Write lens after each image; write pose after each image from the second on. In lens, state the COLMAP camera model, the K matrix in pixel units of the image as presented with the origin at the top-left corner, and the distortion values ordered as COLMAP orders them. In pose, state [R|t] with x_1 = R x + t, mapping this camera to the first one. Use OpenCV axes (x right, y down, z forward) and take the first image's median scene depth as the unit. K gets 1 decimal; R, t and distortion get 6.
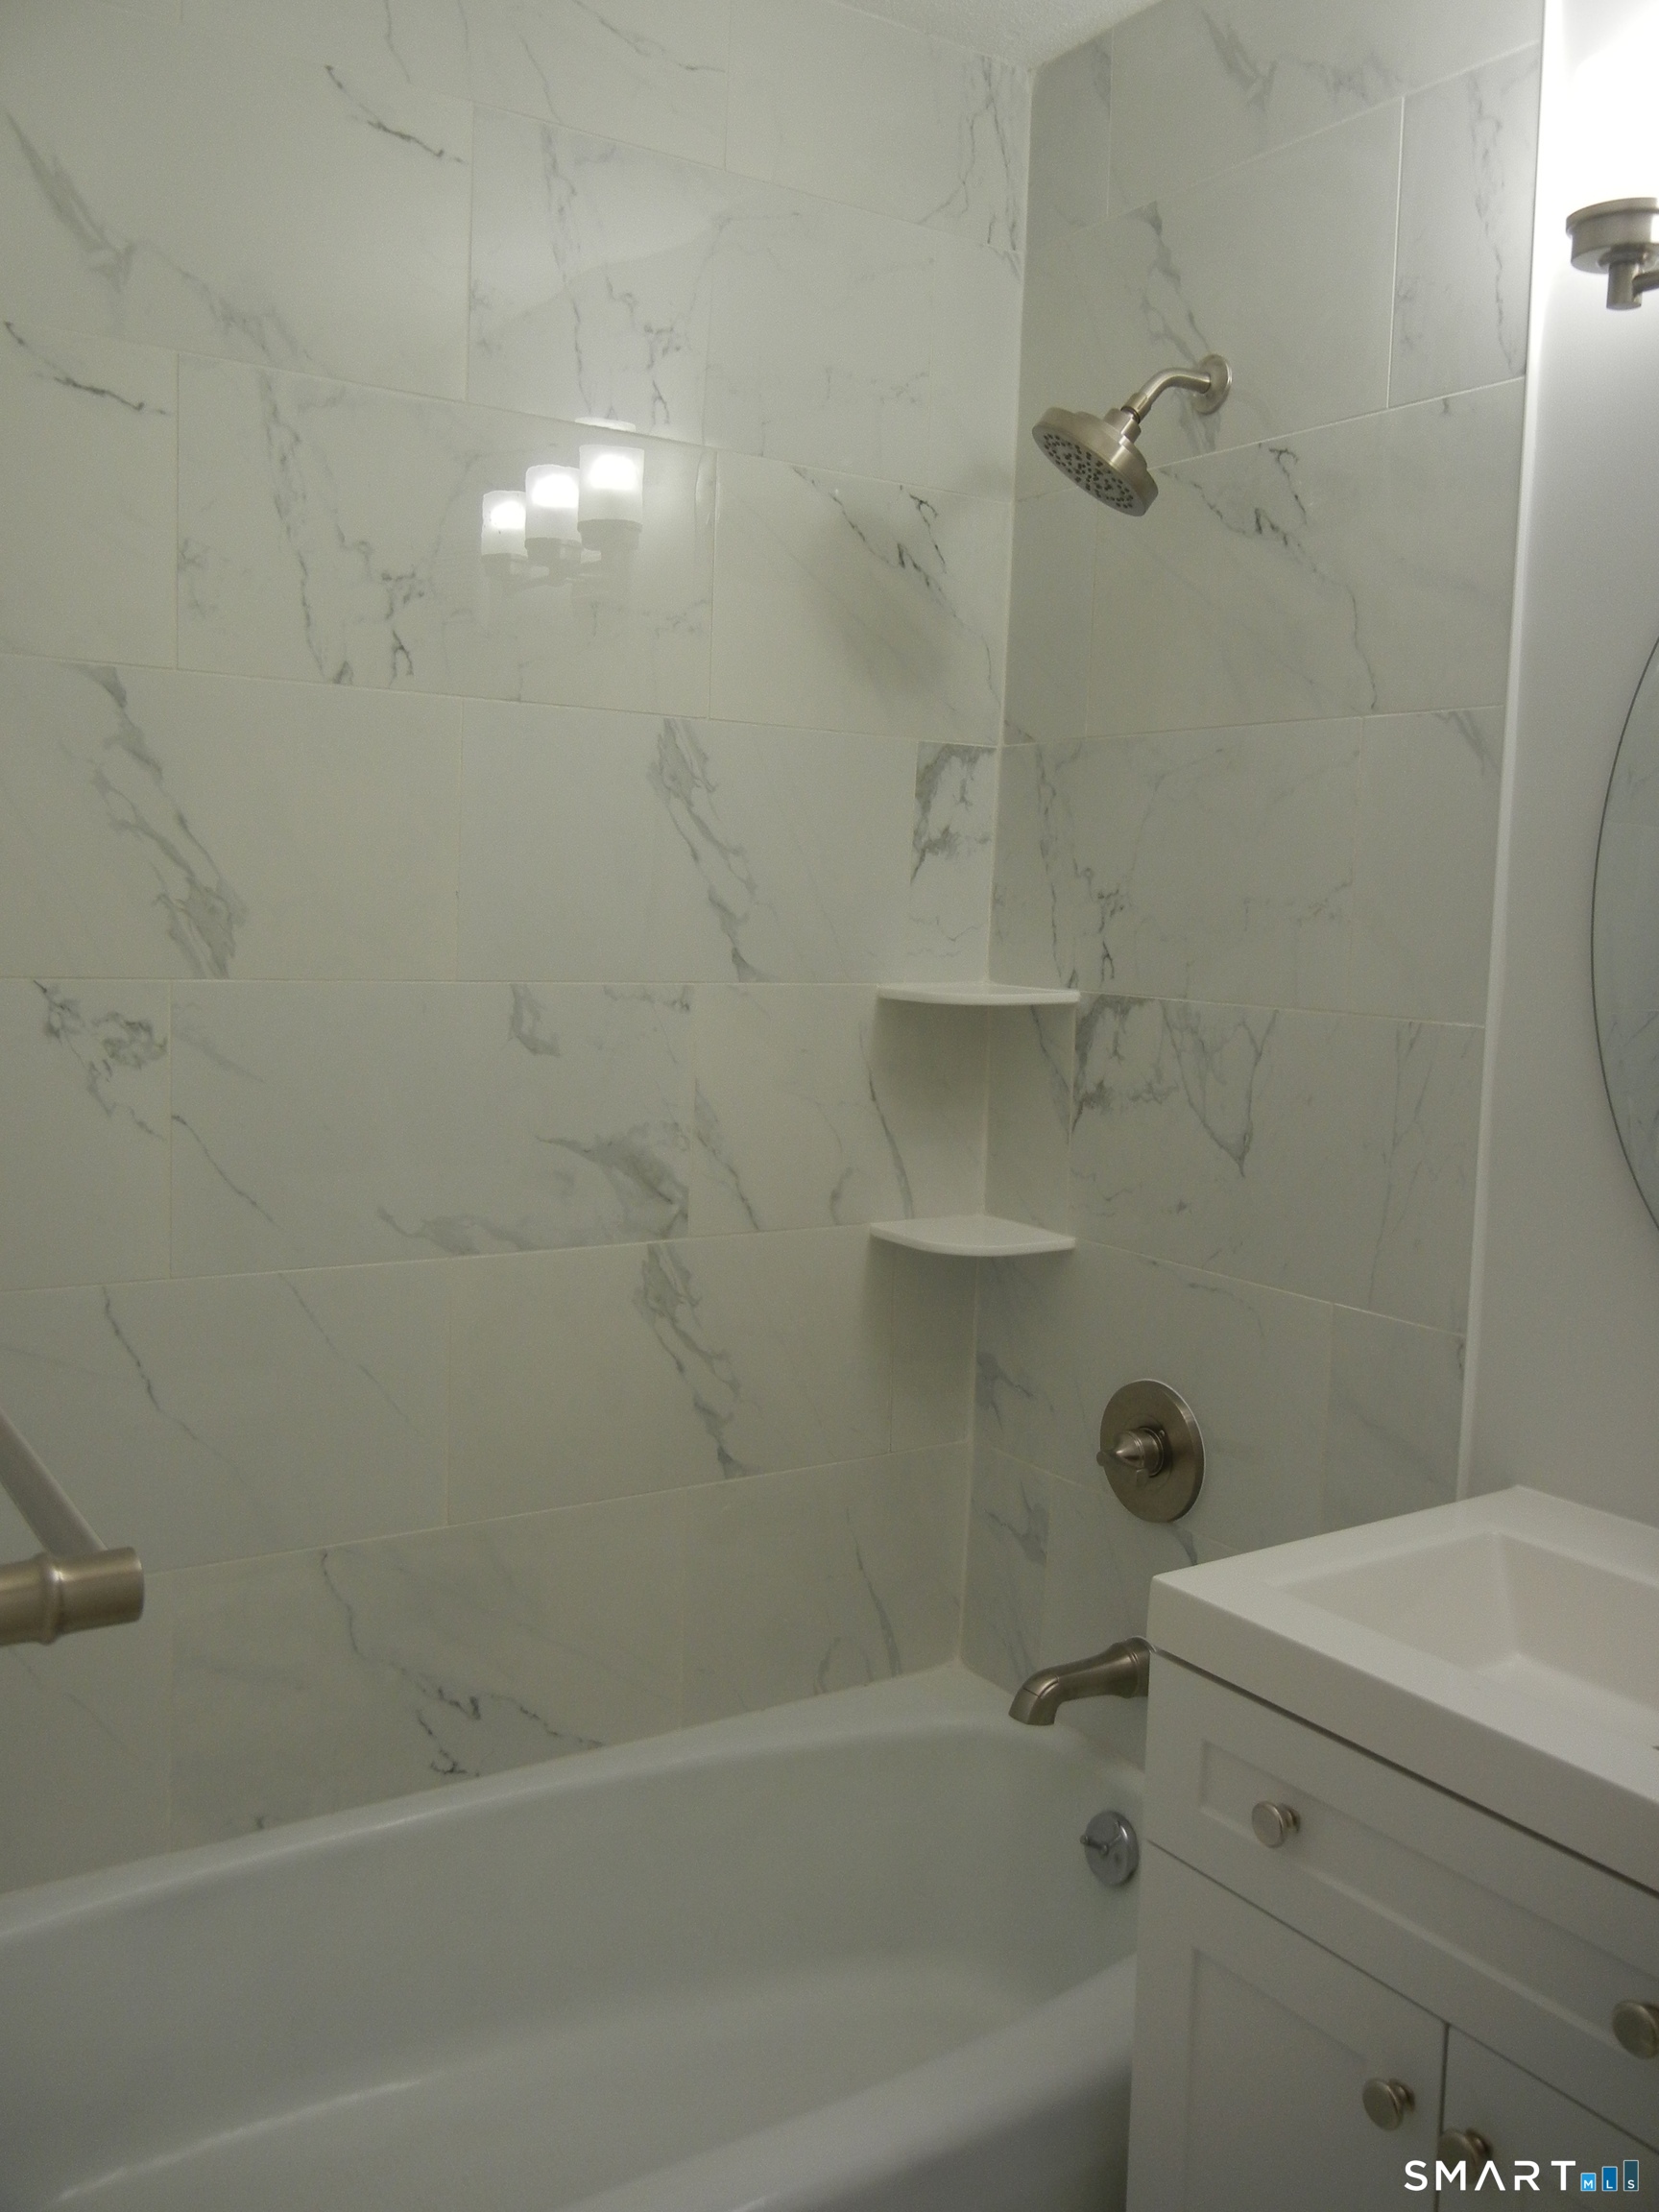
lens RADIAL K [[1924.9, 0, 828.2], [0, 1924.9, 1057.1], [0, 0, 1]] dist [0.008151, 0.006761]
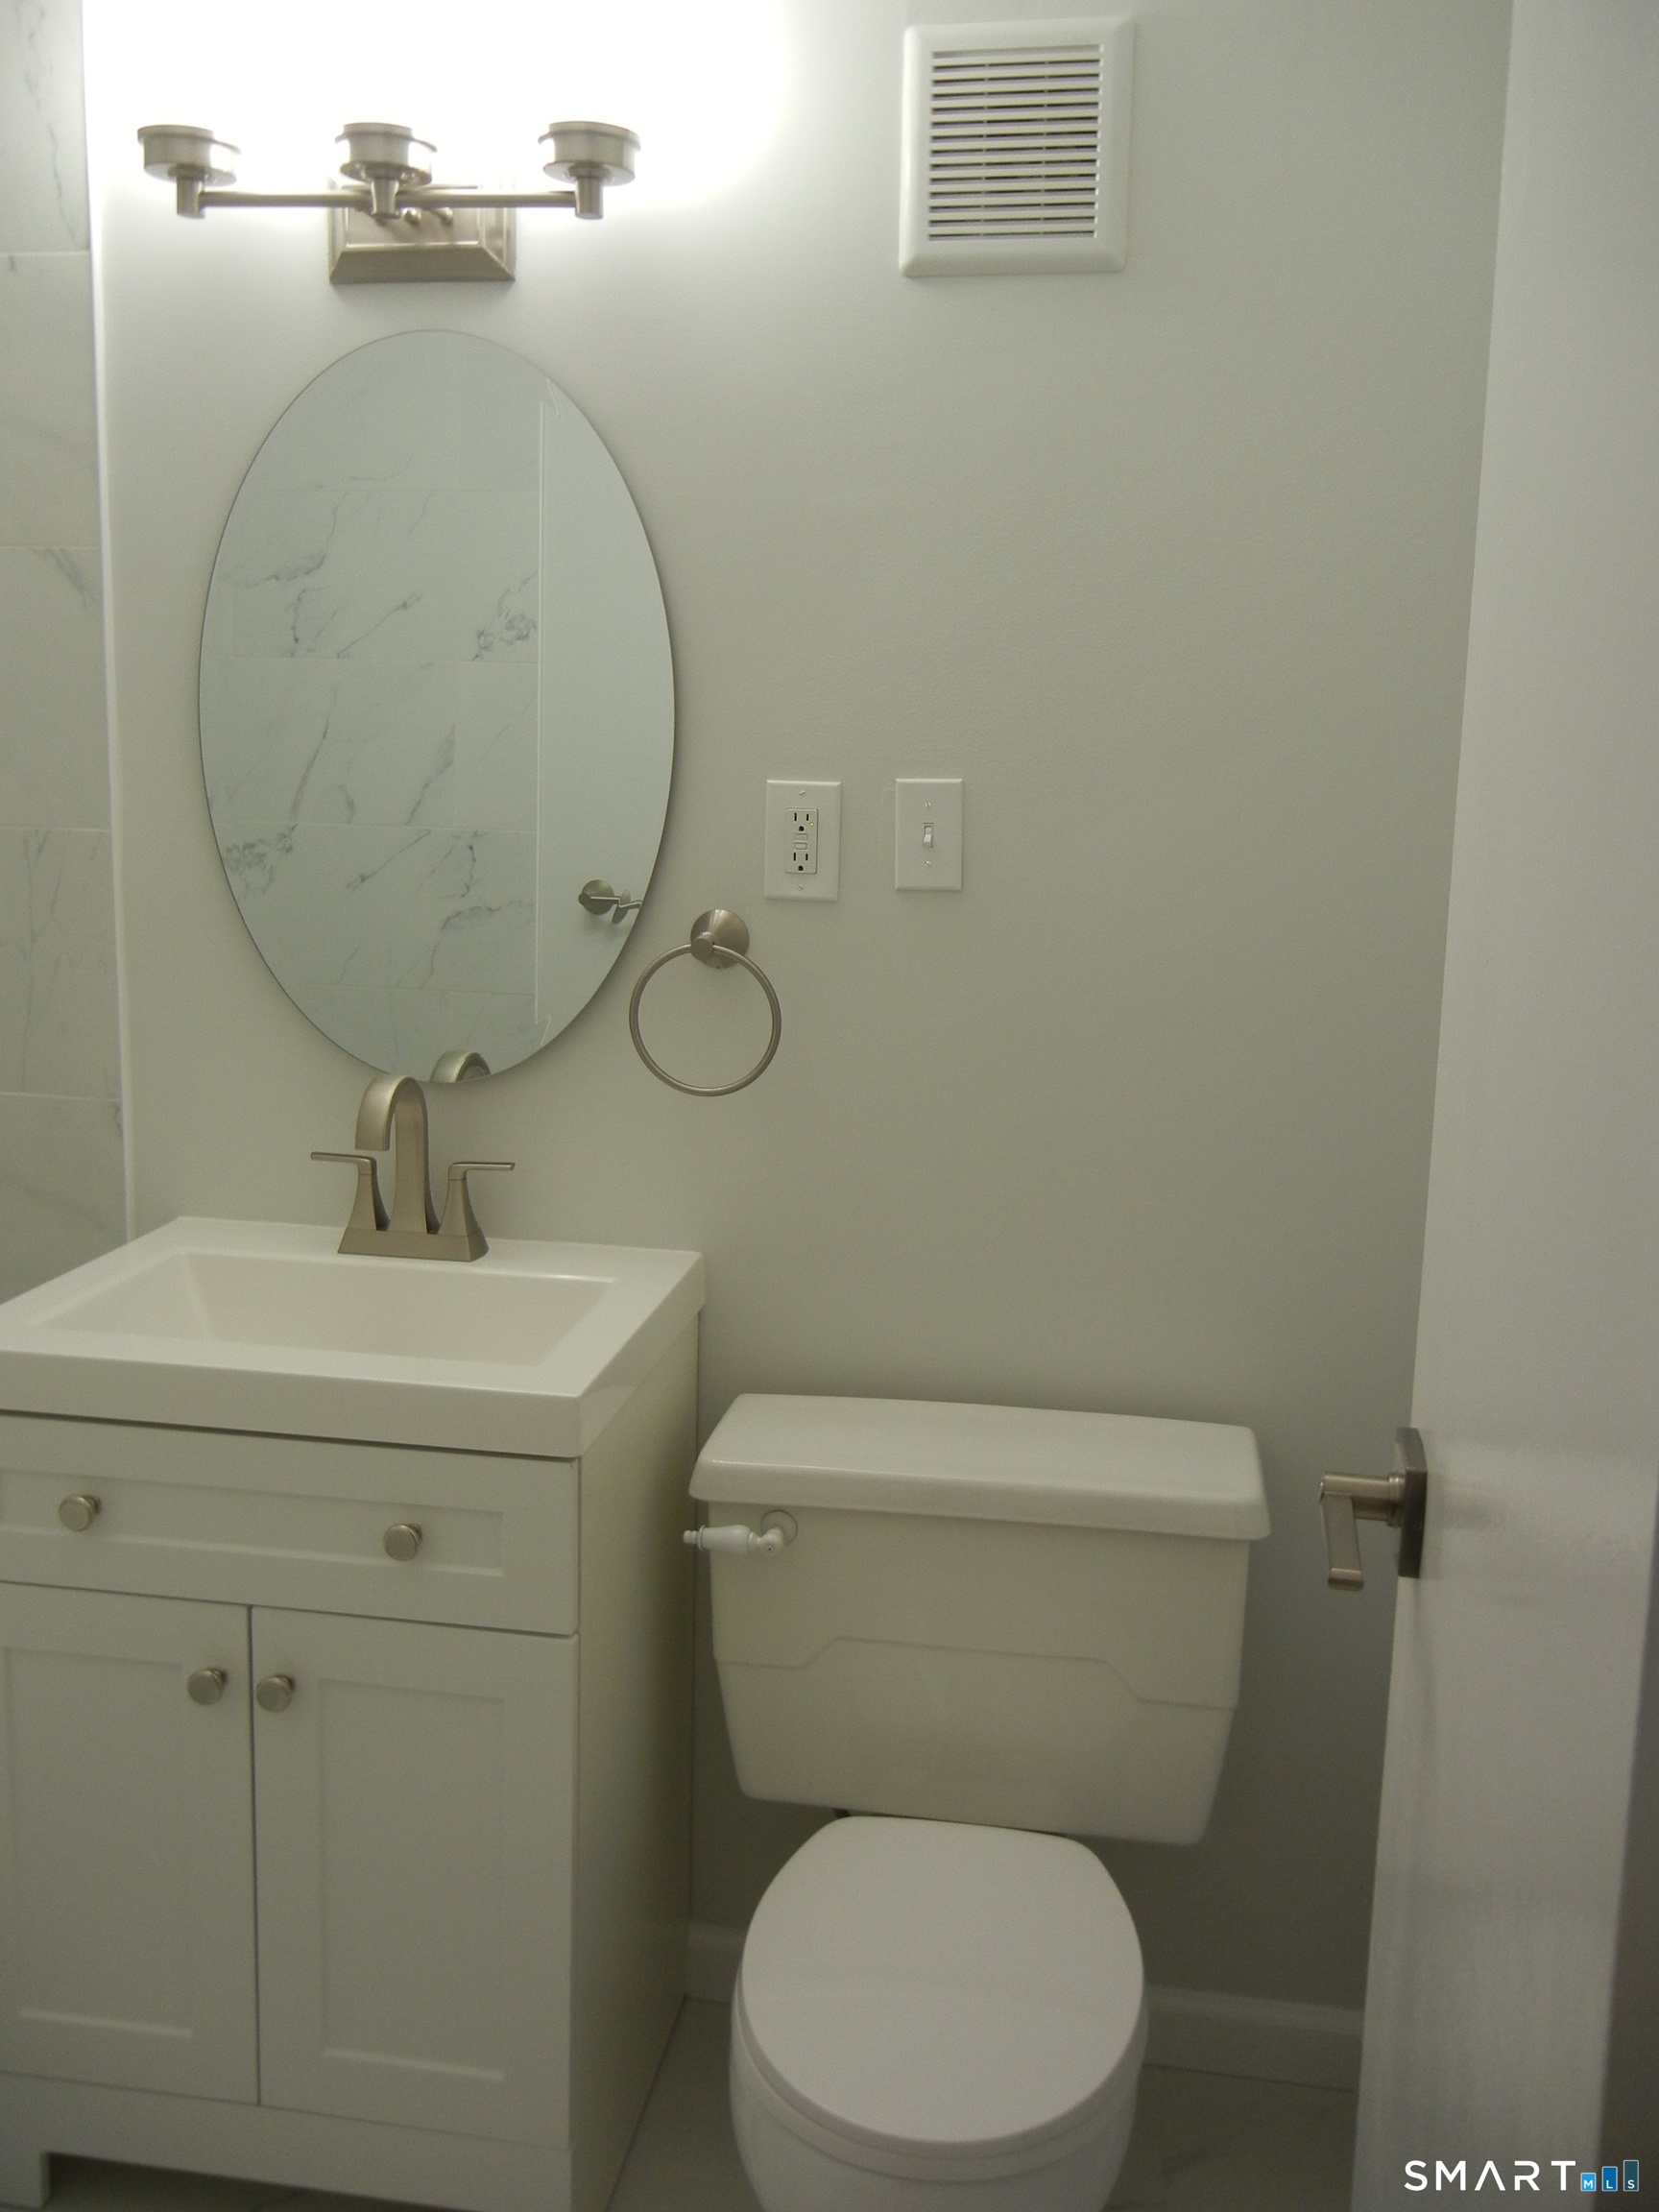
lens RADIAL K [[1924.9, 0, 828.2], [0, 1924.9, 1057.1], [0, 0, 1]] dist [0.008151, 0.006761]
pose [[0.689729, -0.136723, 0.711042, -0.210983], [0.067444, 0.989872, 0.124917, 0.003195], [-0.720920, -0.038203, 0.691965, -0.116279]]
